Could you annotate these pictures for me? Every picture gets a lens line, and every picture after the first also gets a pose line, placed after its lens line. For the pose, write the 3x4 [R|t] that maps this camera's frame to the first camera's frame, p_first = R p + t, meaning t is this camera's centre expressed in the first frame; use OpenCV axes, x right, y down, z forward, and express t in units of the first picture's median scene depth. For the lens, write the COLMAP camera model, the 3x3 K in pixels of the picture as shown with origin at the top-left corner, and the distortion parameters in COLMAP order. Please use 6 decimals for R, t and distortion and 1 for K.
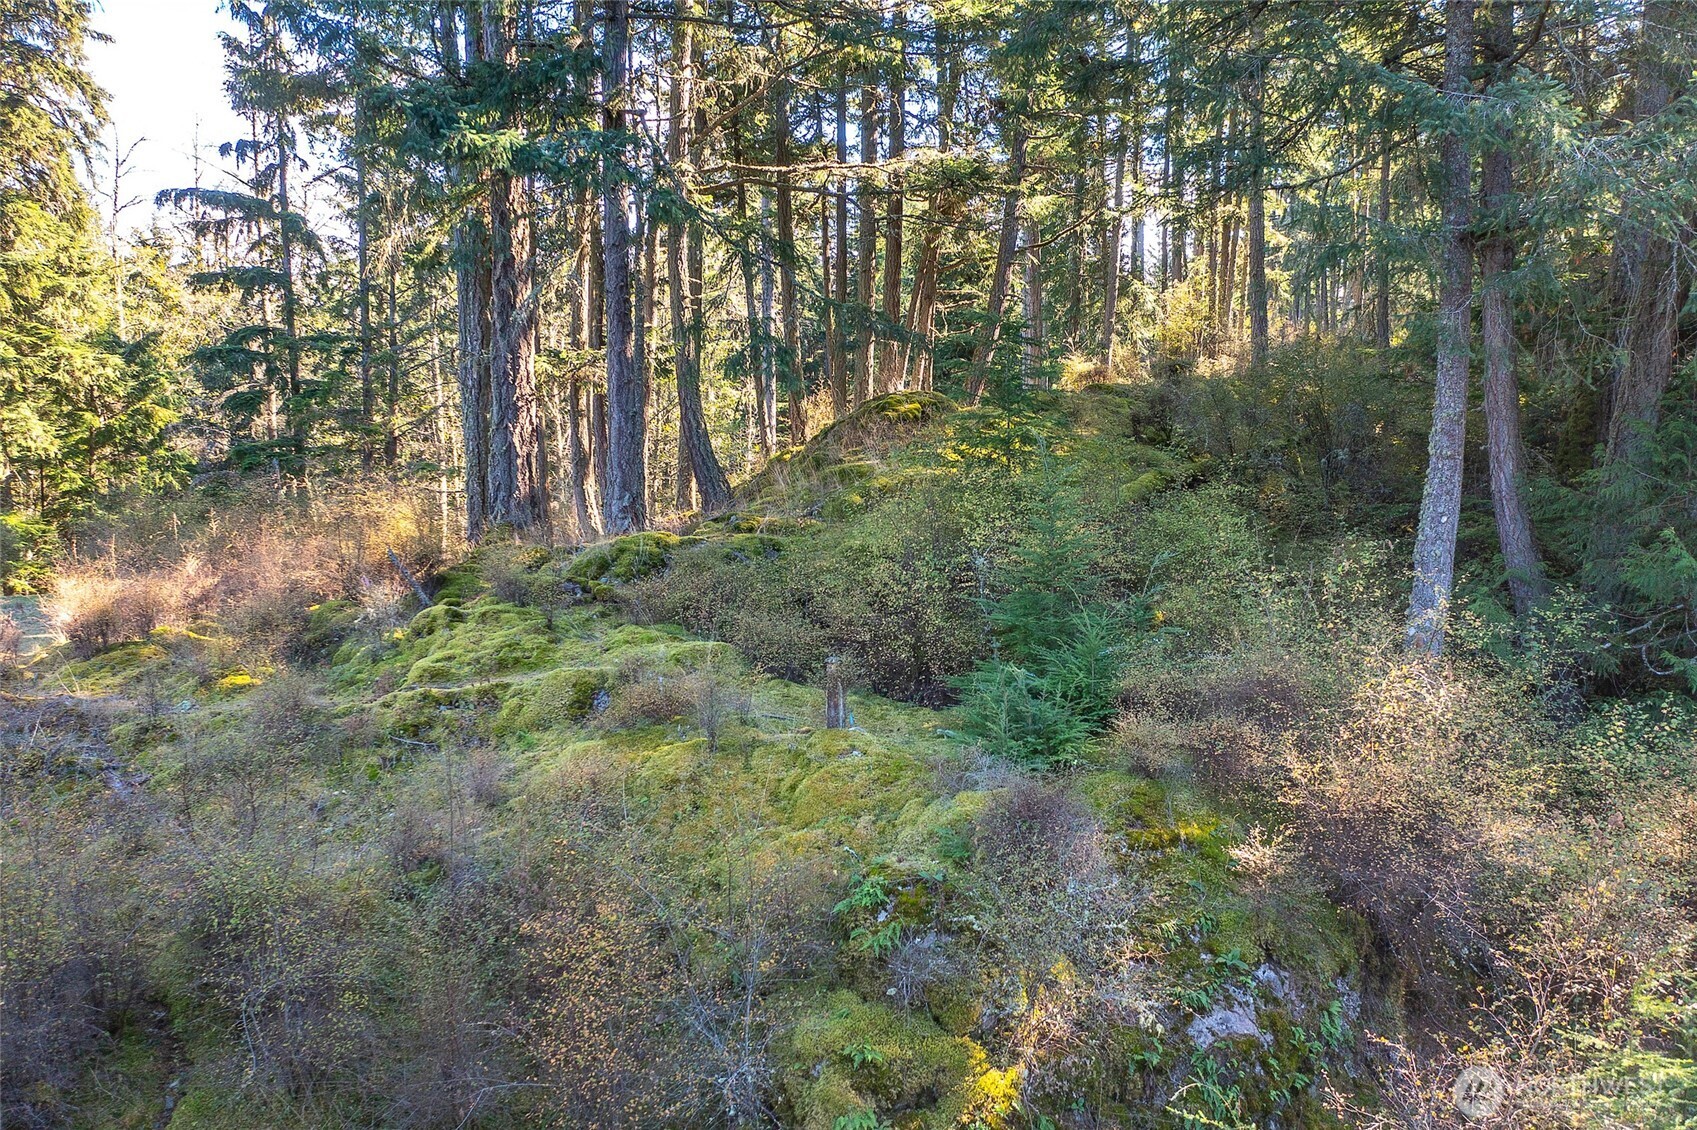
lens RADIAL K [[1307.8, 0, 848.5], [0, 1307.8, 565.0], [0, 0, 1]] dist [0.003624, 0.001172]
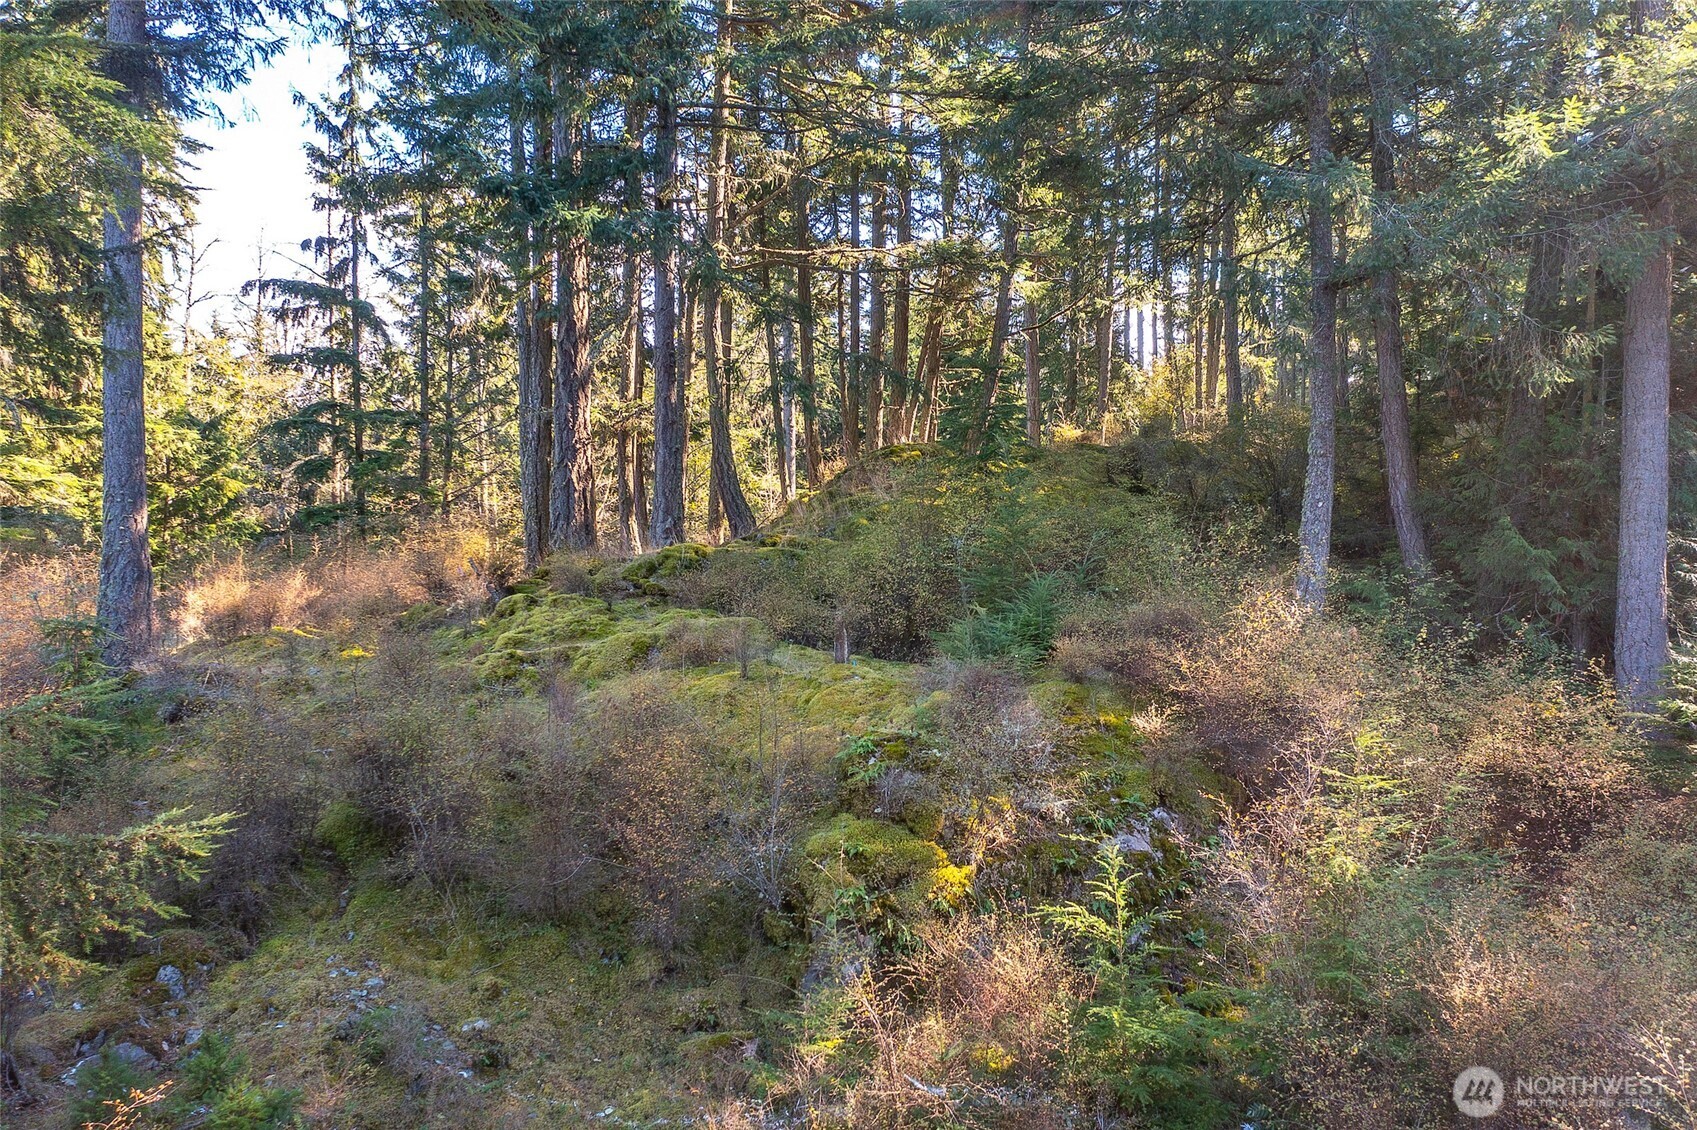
lens RADIAL K [[1307.8, 0, 848.5], [0, 1307.8, 565.0], [0, 0, 1]] dist [0.003624, 0.001172]
pose [[0.999894, 0.001939, -0.014425, 0.008279], [-0.003046, 0.997019, -0.077090, 0.068470], [0.014232, 0.077126, 0.996920, -0.149154]]
